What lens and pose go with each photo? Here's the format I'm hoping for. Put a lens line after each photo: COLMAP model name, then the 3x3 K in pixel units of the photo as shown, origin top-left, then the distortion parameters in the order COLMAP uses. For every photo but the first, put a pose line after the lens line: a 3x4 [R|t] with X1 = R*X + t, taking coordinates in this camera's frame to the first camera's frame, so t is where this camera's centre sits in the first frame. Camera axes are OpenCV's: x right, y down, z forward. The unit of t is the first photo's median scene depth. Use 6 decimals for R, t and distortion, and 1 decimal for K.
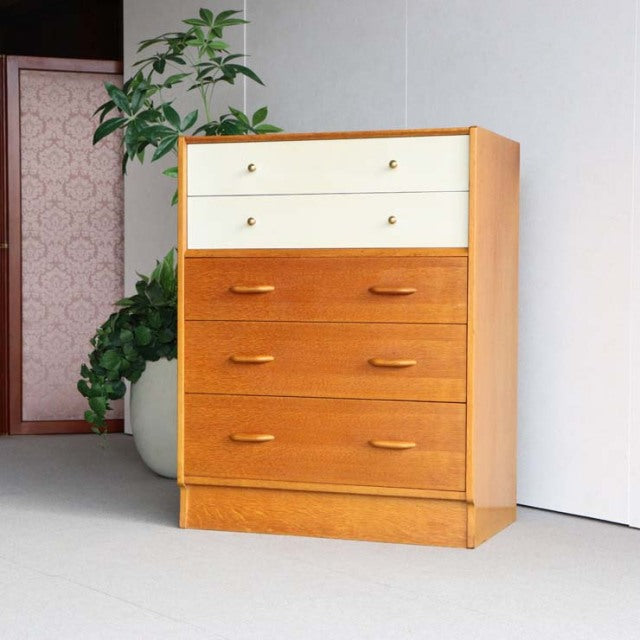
lens RADIAL K [[1461.8, 0, 320.0], [0, 1461.8, 320.0], [0, 0, 1]] dist [0.027623, 0.386990]
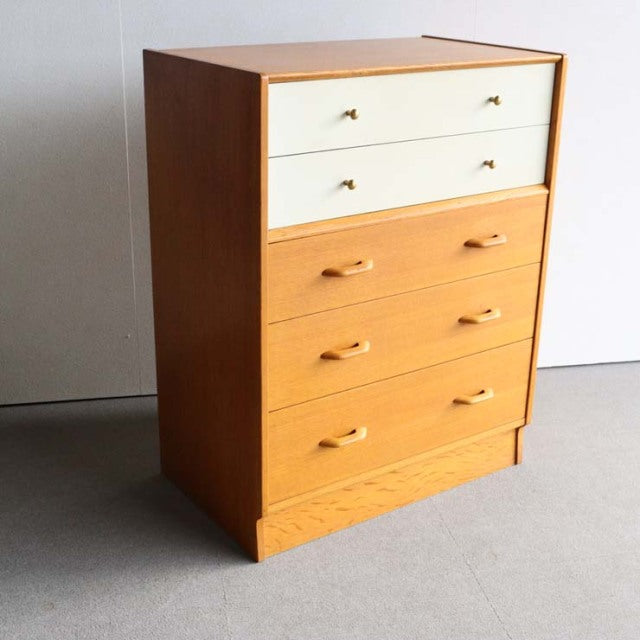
lens RADIAL K [[1009.6, 0, 320.0], [0, 1009.6, 320.0], [0, 0, 1]] dist [-0.082436, 0.153371]
pose [[0.566429, -0.287964, 0.772163, -0.488863], [0.004202, 0.937962, 0.346713, -0.185487], [-0.824100, -0.193144, 0.532499, 0.729475]]
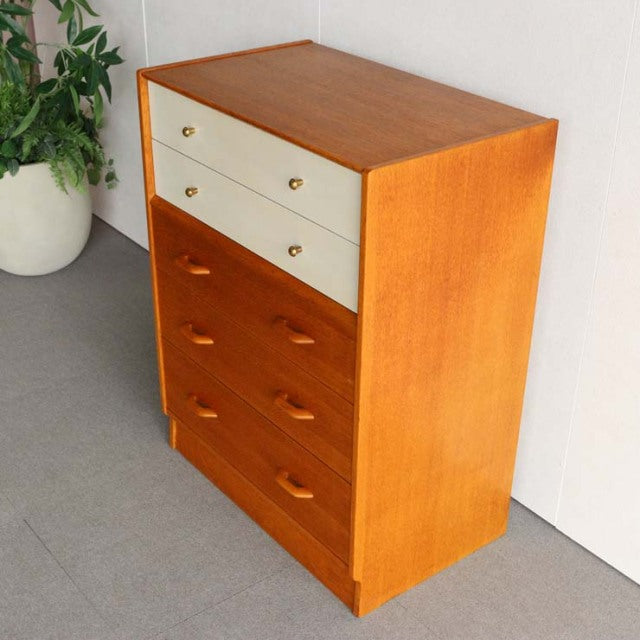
lens RADIAL K [[1009.6, 0, 320.0], [0, 1009.6, 320.0], [0, 0, 1]] dist [-0.082436, 0.153371]
pose [[0.847035, 0.257973, -0.464738, 0.311544], [-0.017432, 0.887340, 0.460786, -0.275455], [0.531250, -0.382201, 0.756105, 0.577159]]
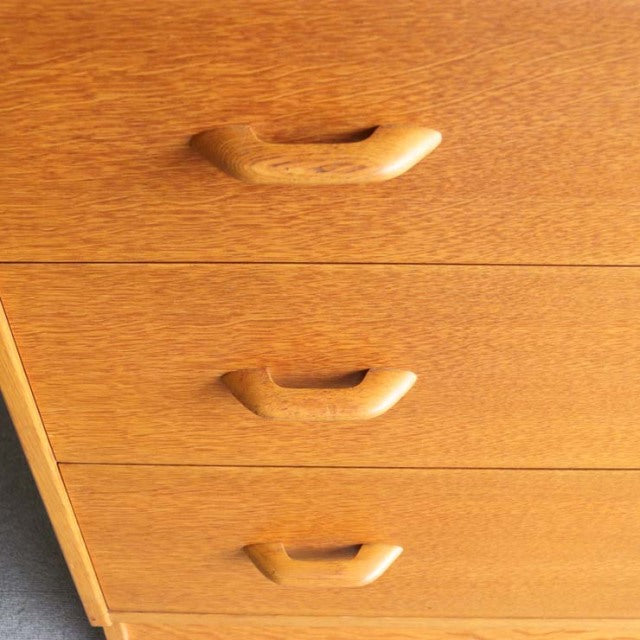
lens RADIAL K [[940.5, 0, 320.0], [0, 940.5, 320.0], [0, 0, 1]] dist [-0.079179, -0.025584]
pose [[0.943729, -0.241367, 0.226091, -0.081780], [0.021766, 0.727481, 0.685783, -0.091463], [-0.330002, -0.642272, 0.691798, 0.910495]]
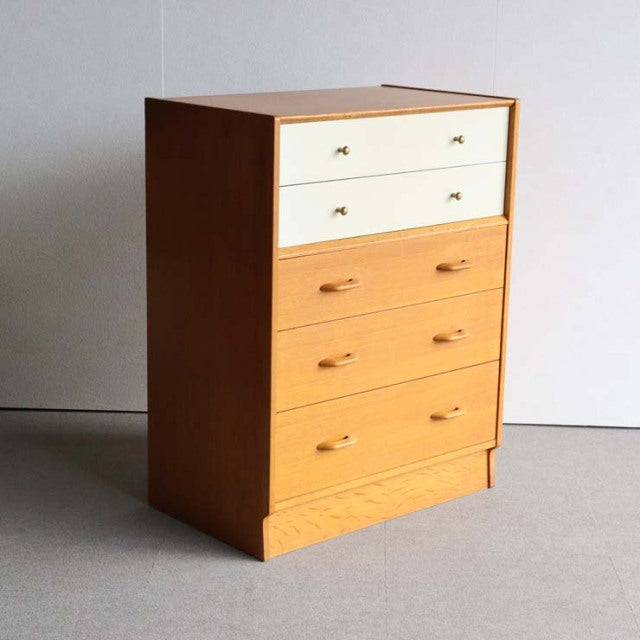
lens RADIAL K [[1461.8, 0, 320.0], [0, 1461.8, 320.0], [0, 0, 1]] dist [0.027623, 0.386990]
pose [[0.466452, -0.206243, 0.860166, -0.839206], [0.001432, 0.972613, 0.232427, -0.211177], [-0.884545, -0.107184, 0.453973, 0.612081]]
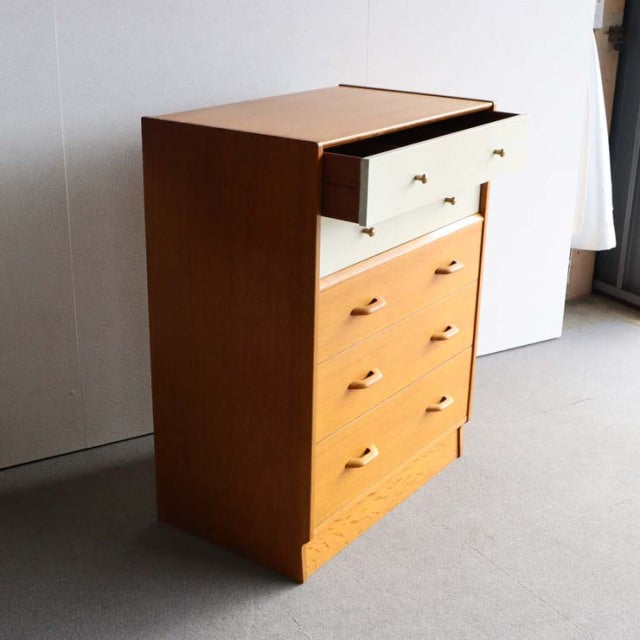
lens RADIAL K [[1009.6, 0, 320.0], [0, 1009.6, 320.0], [0, 0, 1]] dist [-0.082436, 0.153371]
pose [[0.250550, -0.334357, 0.908532, -0.615421], [0.001145, 0.938567, 0.345095, -0.225182], [-0.968103, -0.085423, 0.235540, 0.897380]]
